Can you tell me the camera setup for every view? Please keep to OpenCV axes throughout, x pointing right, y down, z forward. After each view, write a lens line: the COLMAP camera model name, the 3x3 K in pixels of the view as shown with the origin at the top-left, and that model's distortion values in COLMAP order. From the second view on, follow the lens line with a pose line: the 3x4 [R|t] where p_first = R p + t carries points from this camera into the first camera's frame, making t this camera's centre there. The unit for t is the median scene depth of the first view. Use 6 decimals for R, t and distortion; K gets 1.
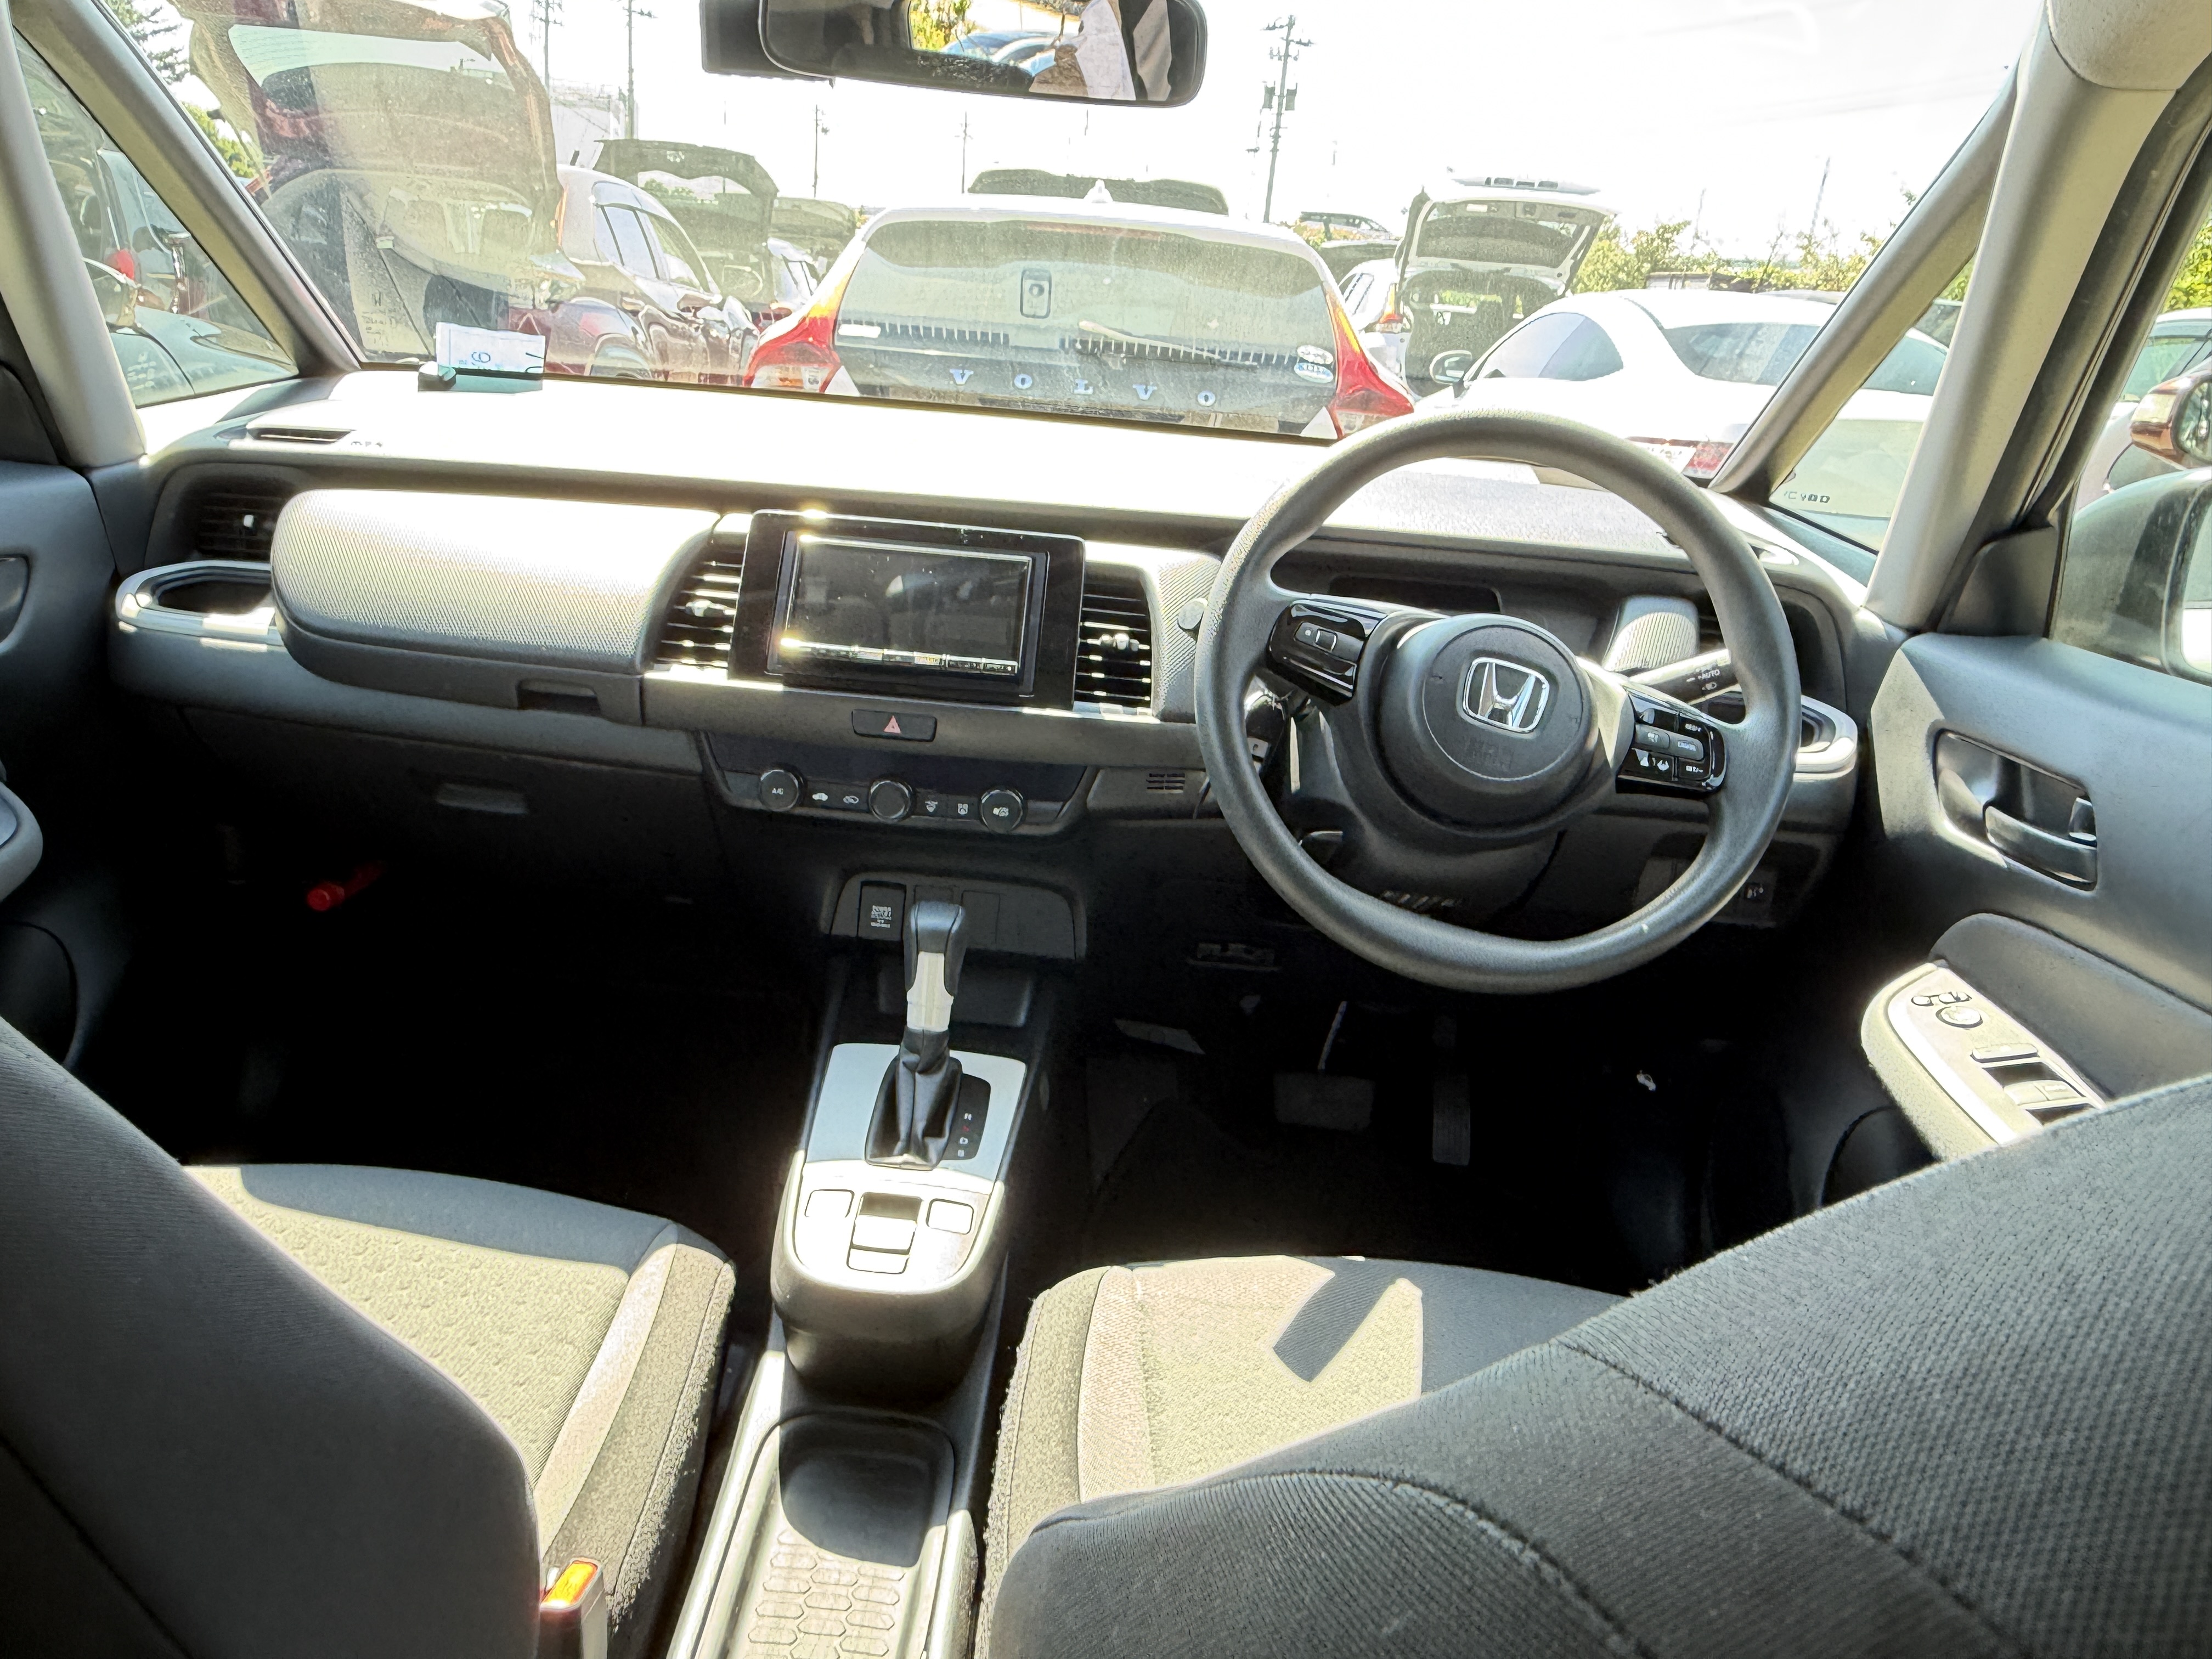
lens RADIAL K [[1428.0, 0, 1106.0], [0, 1428.0, 829.5], [0, 0, 1]] dist [-0.005760, -0.000660]
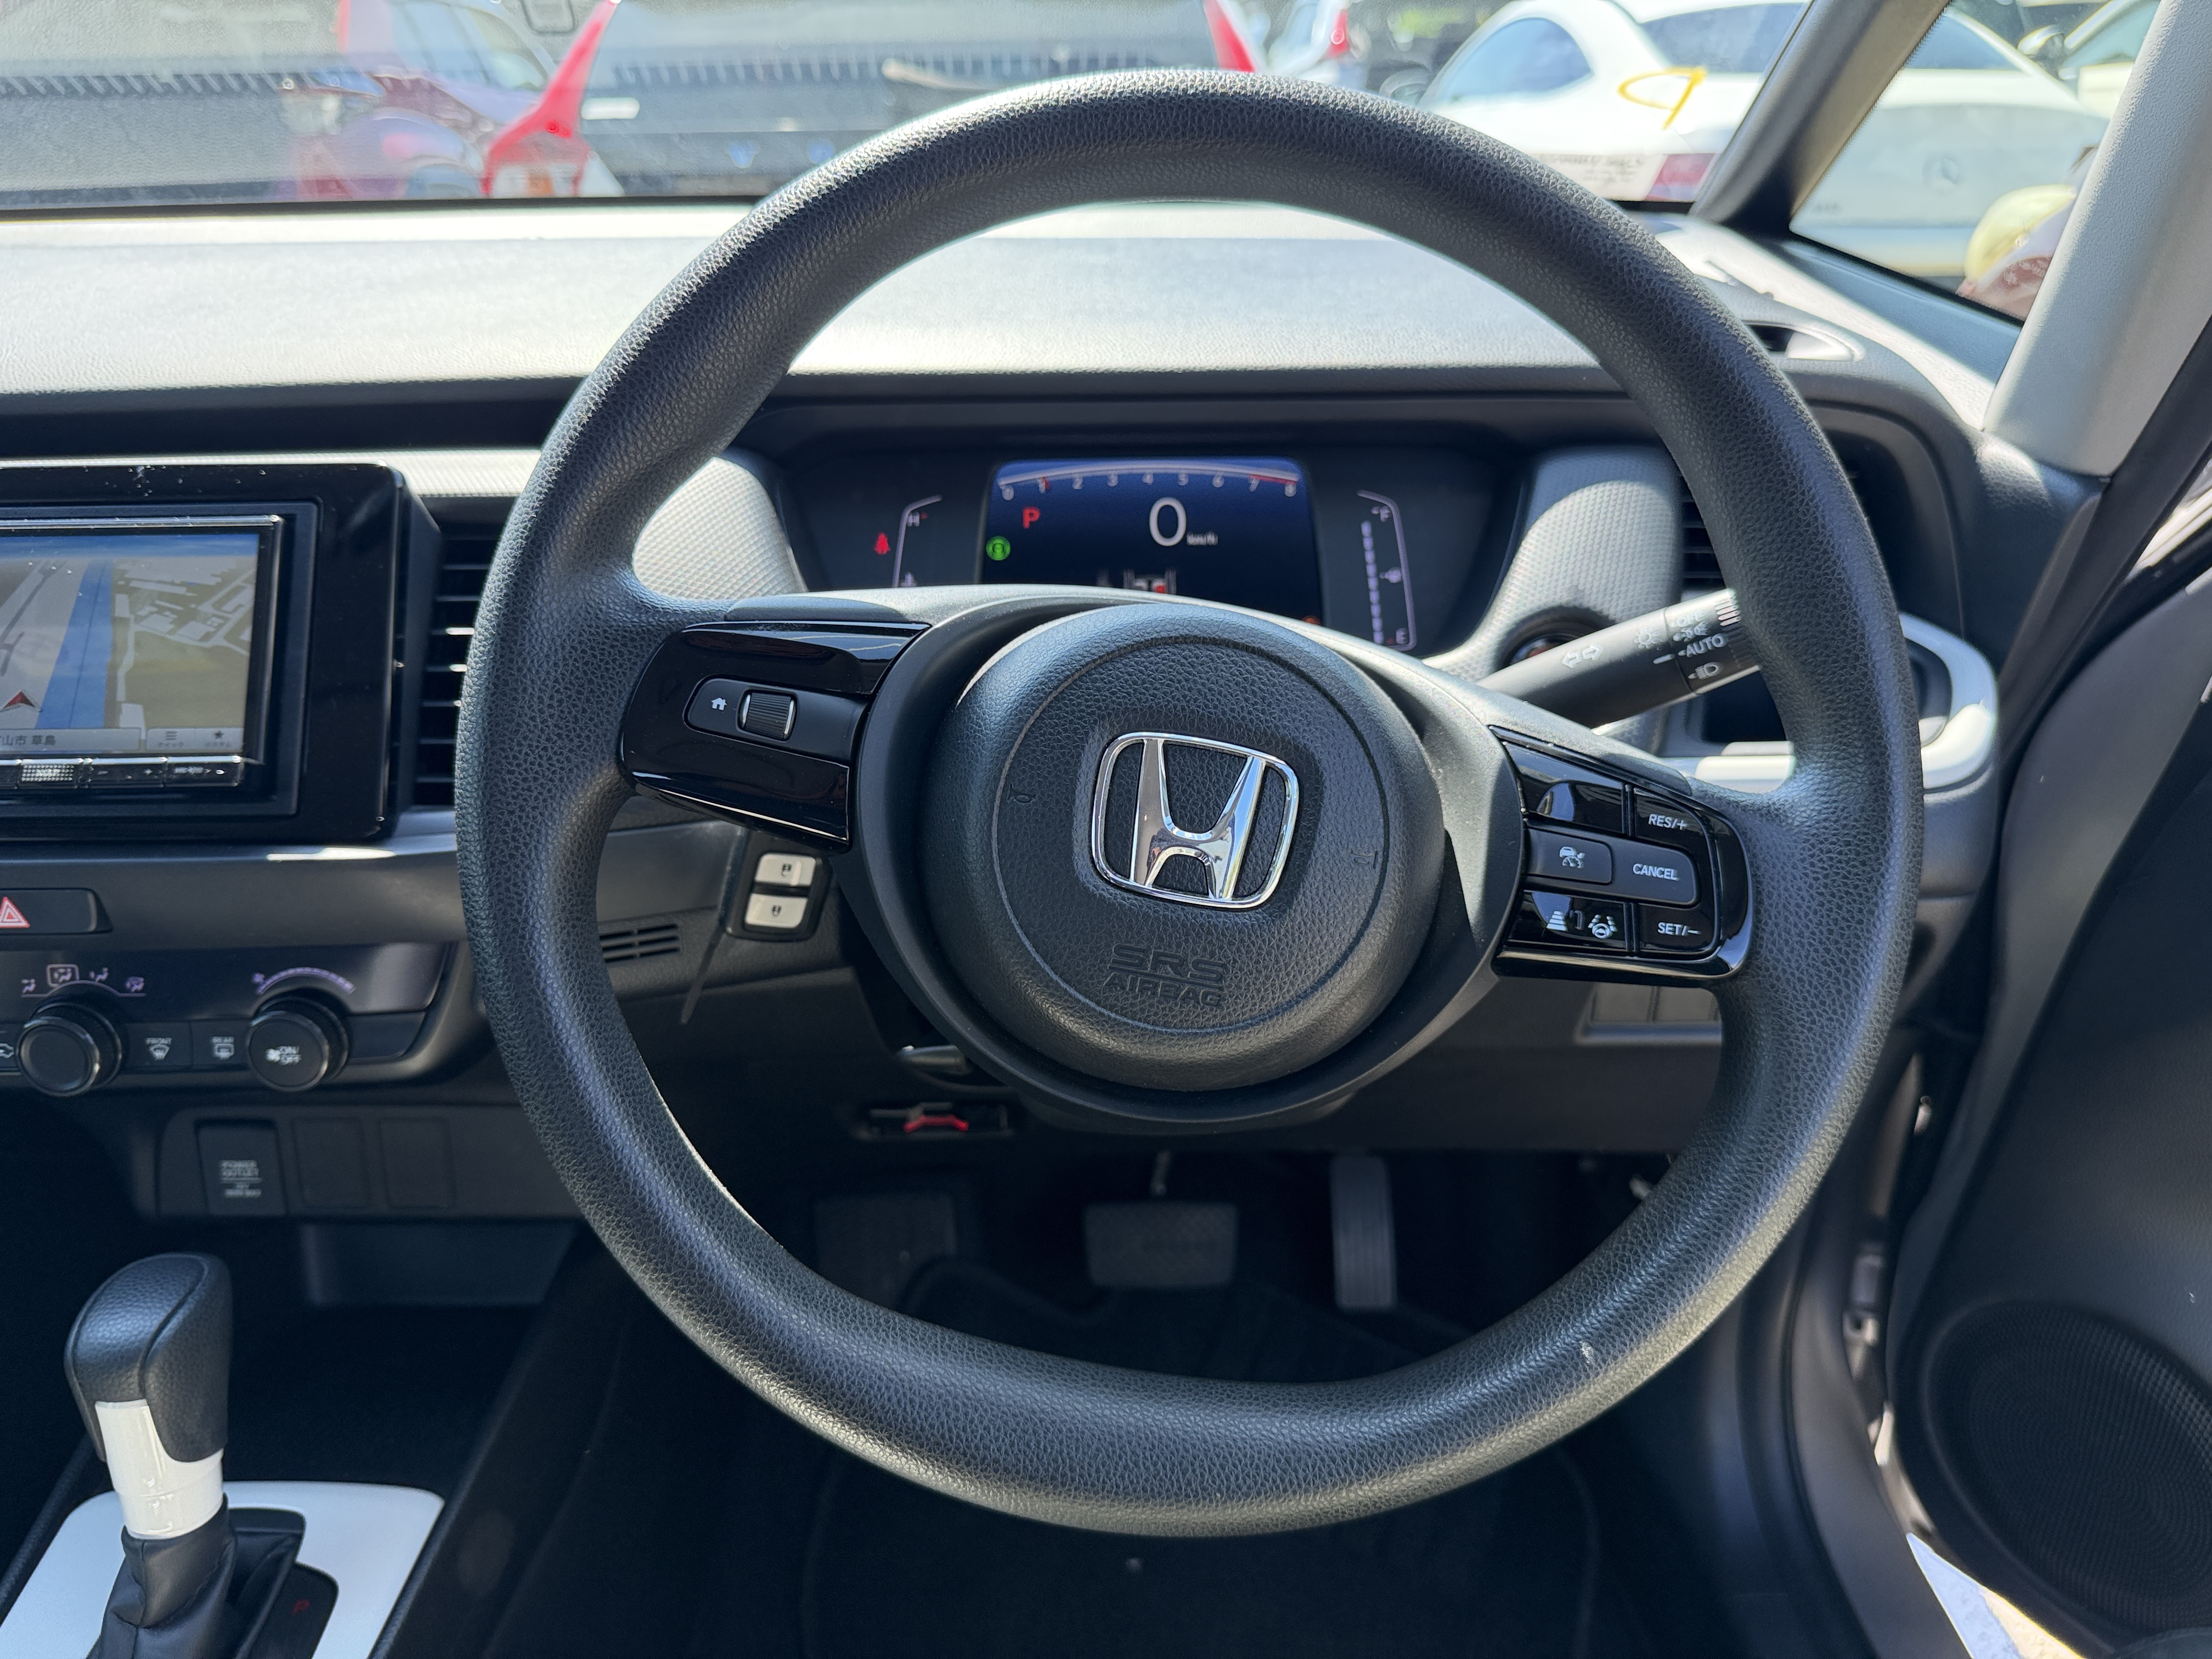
lens RADIAL K [[1596.9, 0, 1106.0], [0, 1596.9, 829.5], [0, 0, 1]] dist [0.043760, -0.001590]
pose [[0.993779, -0.108579, 0.024771, 0.198241], [0.105637, 0.989454, 0.099102, -0.112881], [-0.035271, -0.095869, 0.994769, 0.450843]]
